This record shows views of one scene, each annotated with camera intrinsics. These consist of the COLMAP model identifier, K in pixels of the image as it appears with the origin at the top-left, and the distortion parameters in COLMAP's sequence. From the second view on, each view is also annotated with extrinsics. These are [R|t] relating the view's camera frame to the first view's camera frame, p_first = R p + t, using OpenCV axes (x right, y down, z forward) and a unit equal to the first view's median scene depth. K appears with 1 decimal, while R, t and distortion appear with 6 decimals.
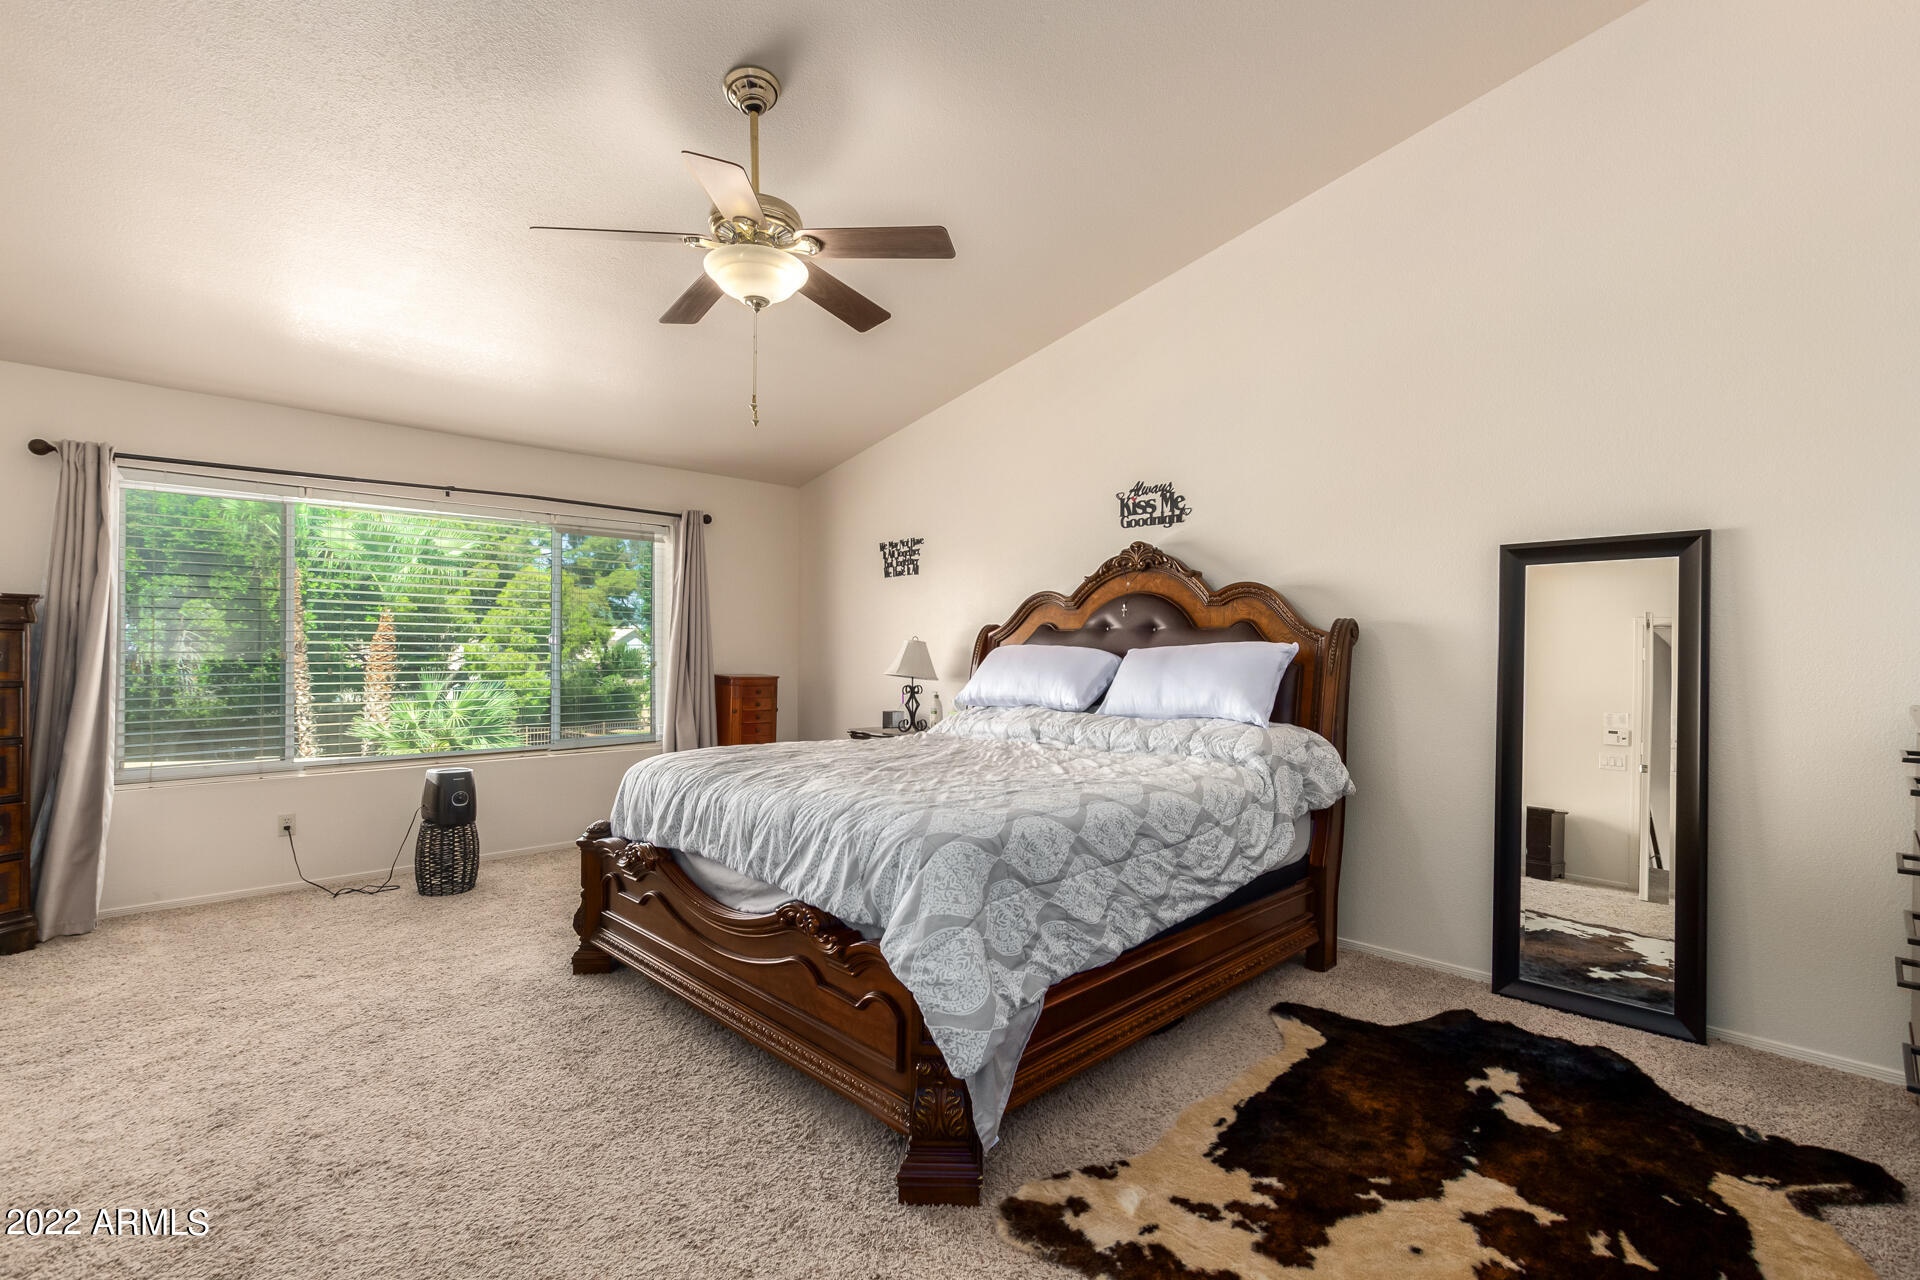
lens RADIAL K [[881.2, 0, 966.4], [0, 881.2, 634.0], [0, 0, 1]] dist [-0.002605, 0.000905]
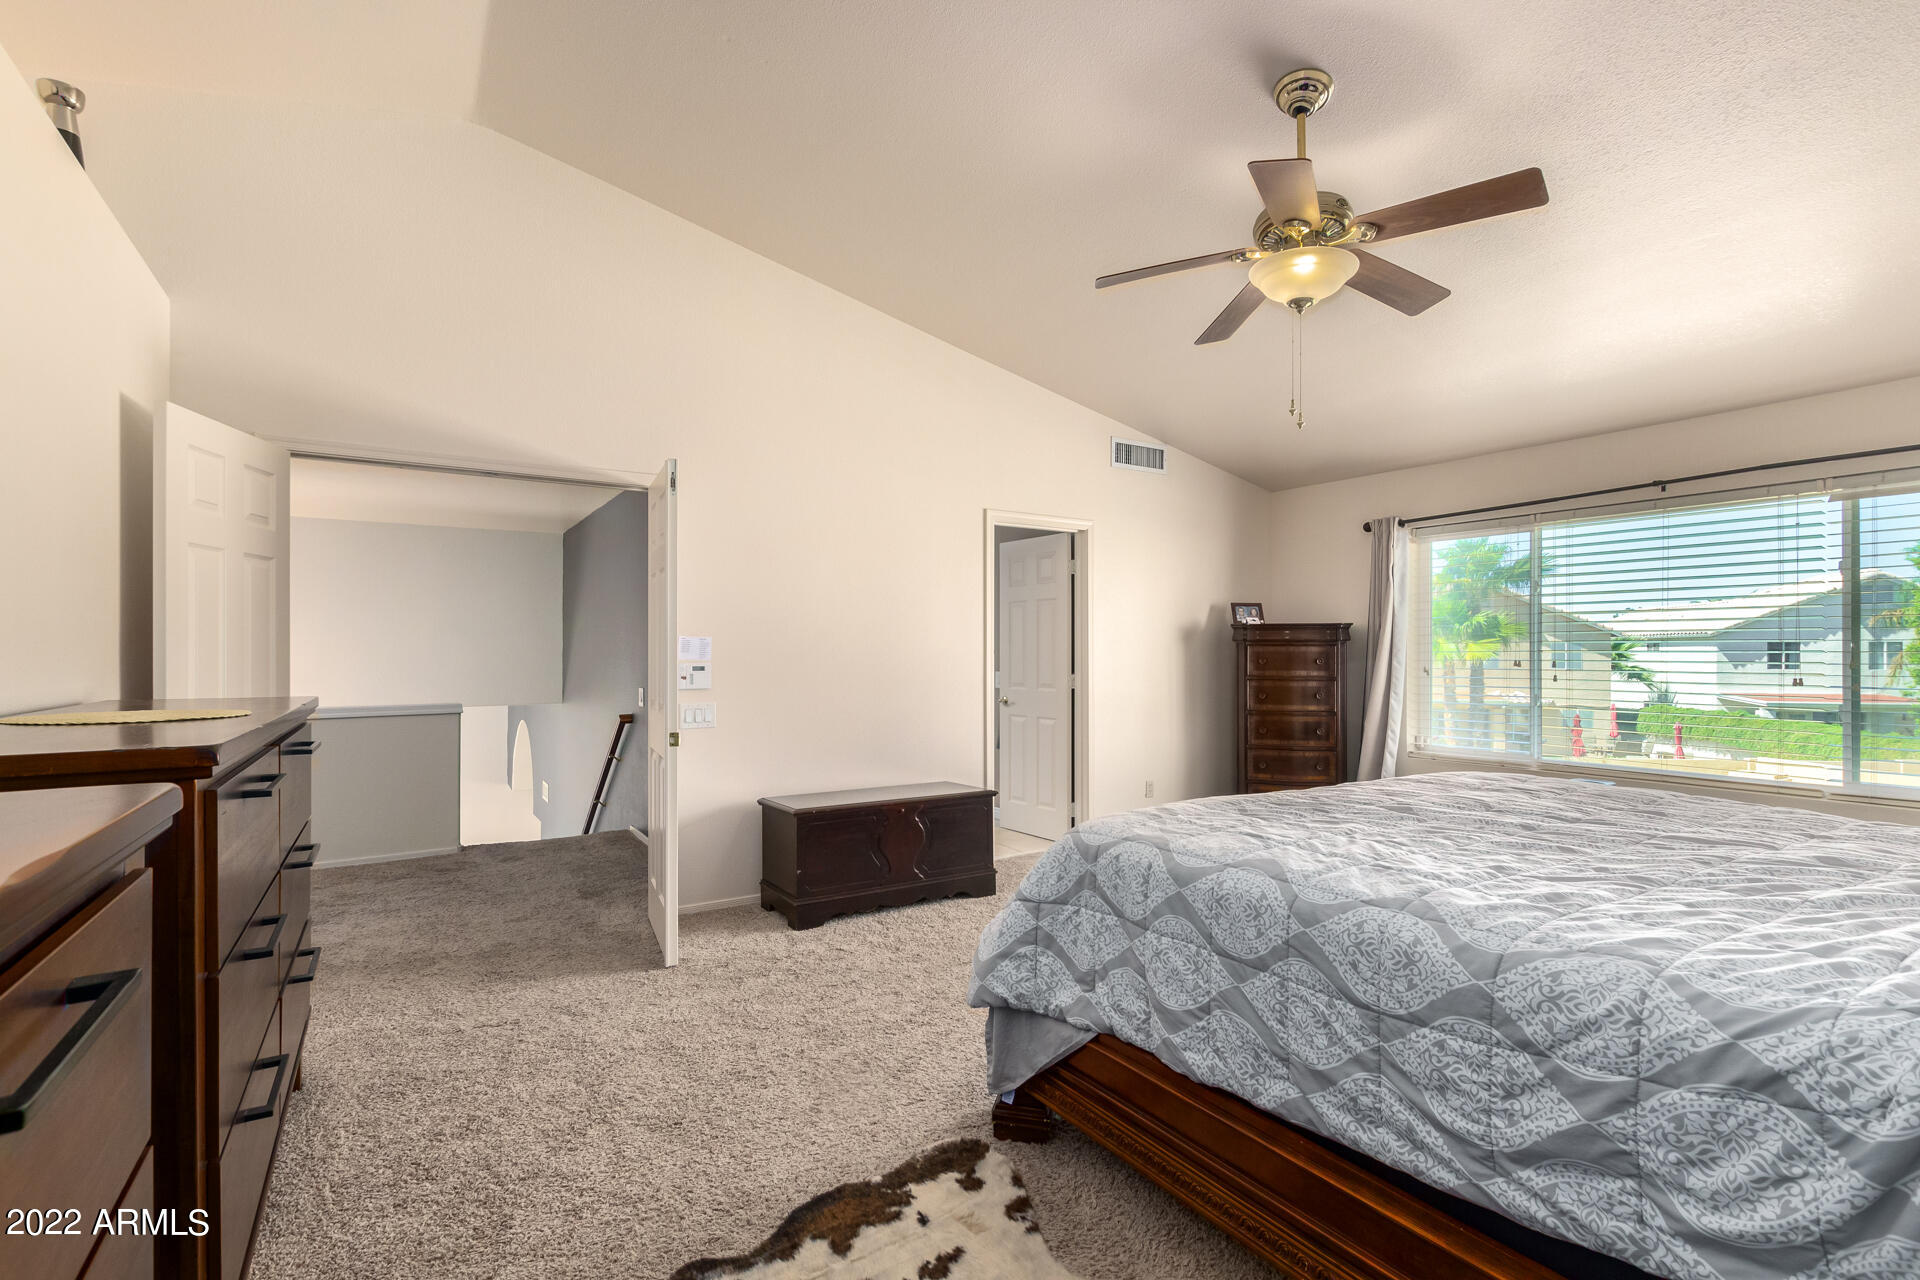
lens RADIAL K [[881.2, 0, 972.1], [0, 881.2, 650.7], [0, 0, 1]] dist [-0.002605, 0.000905]
pose [[-0.213875, -0.010051, -0.976809, 0.871154], [0.011553, 0.999851, -0.012818, 0.024012], [0.976793, -0.014027, -0.213727, 0.933776]]
